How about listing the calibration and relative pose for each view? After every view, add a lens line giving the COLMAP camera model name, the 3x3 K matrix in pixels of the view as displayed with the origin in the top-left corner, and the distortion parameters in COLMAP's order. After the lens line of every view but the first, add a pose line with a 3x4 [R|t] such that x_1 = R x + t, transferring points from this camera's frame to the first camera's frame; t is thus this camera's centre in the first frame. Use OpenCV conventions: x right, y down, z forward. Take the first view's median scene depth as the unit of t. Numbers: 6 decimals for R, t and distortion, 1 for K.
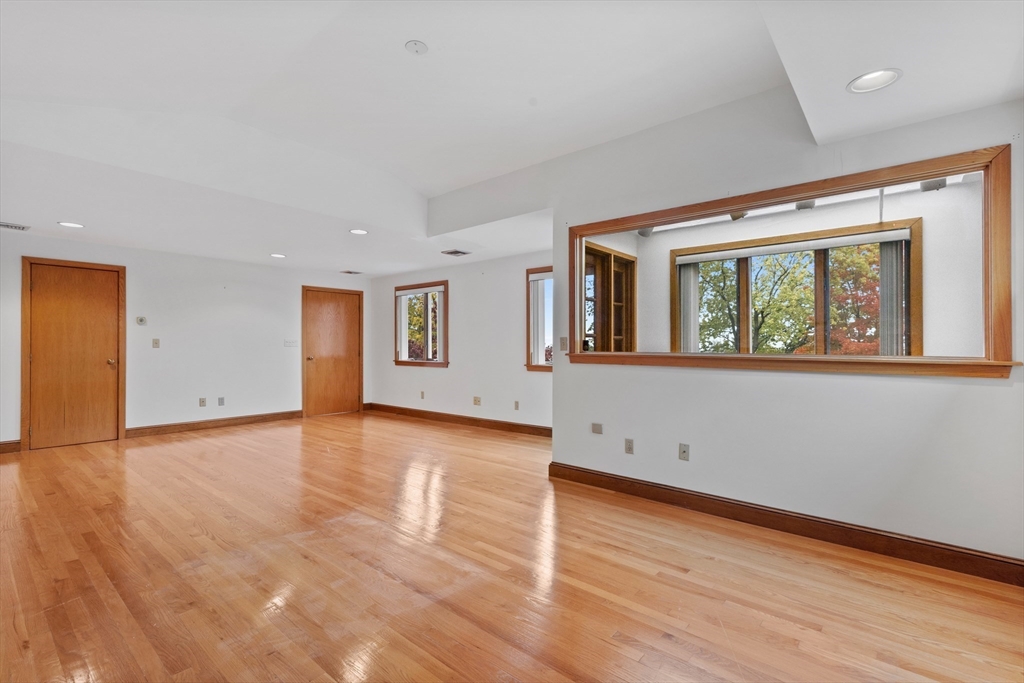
lens RADIAL K [[476.3, 0, 508.5], [0, 476.3, 349.5], [0, 0, 1]] dist [0.002262, 0.000305]
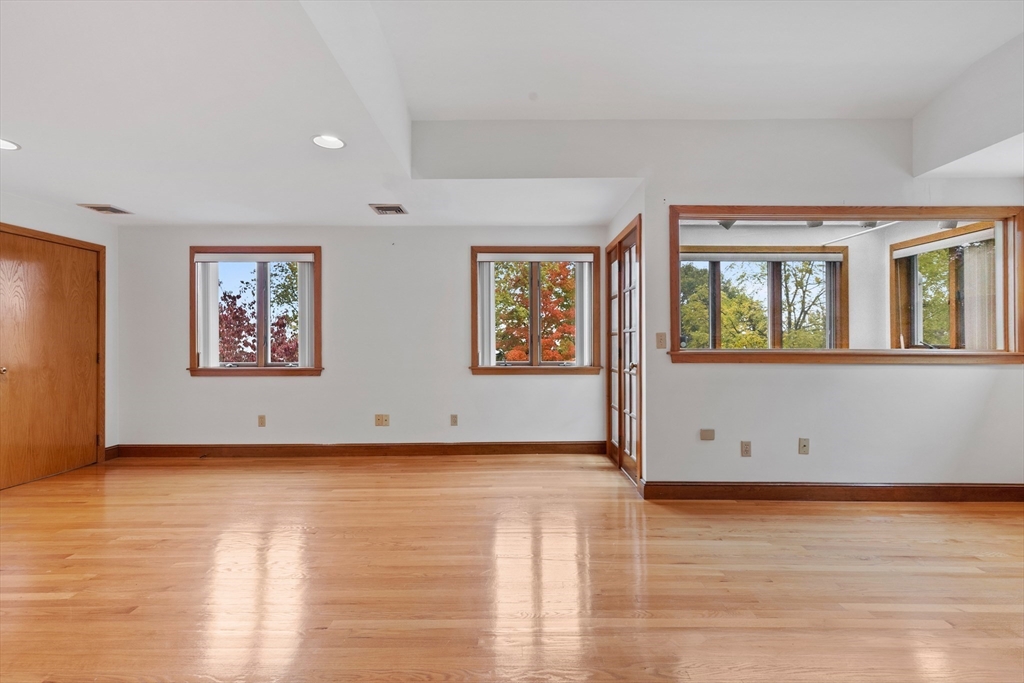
lens RADIAL K [[483.0, 0, 519.2], [0, 483.0, 343.3], [0, 0, 1]] dist [0.003372, -0.000089]
pose [[0.749886, -0.004548, 0.661551, -0.435076], [0.008726, 0.999957, -0.003017, -0.004246], [-0.661509, 0.008035, 0.749894, 0.350518]]
